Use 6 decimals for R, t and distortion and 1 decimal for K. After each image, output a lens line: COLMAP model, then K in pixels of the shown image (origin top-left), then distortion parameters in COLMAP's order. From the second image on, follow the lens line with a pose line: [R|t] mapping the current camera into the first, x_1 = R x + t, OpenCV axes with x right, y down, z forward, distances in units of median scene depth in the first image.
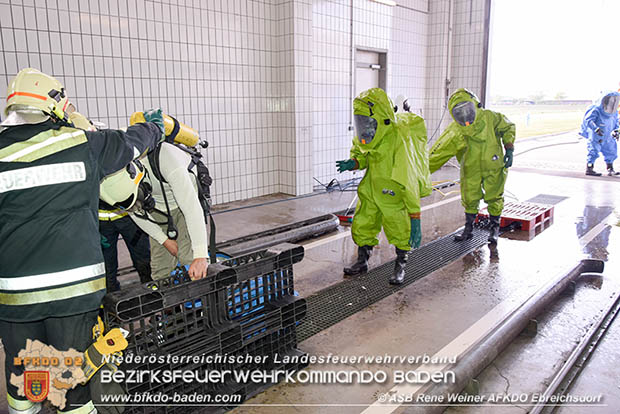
lens RADIAL K [[478.8, 0, 305.4], [0, 478.8, 206.7], [0, 0, 1]] dist [-0.030238, -0.006001]
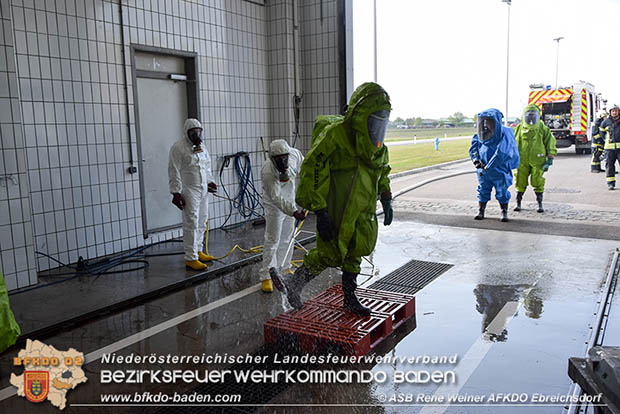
lens RADIAL K [[478.8, 0, 314.2], [0, 478.8, 204.9], [0, 0, 1]] dist [-0.030238, -0.006001]
pose [[0.989312, -0.035016, 0.141550, 0.230383], [0.042646, 0.997776, -0.051236, -0.067797], [-0.139441, 0.056725, 0.988604, 0.306517]]
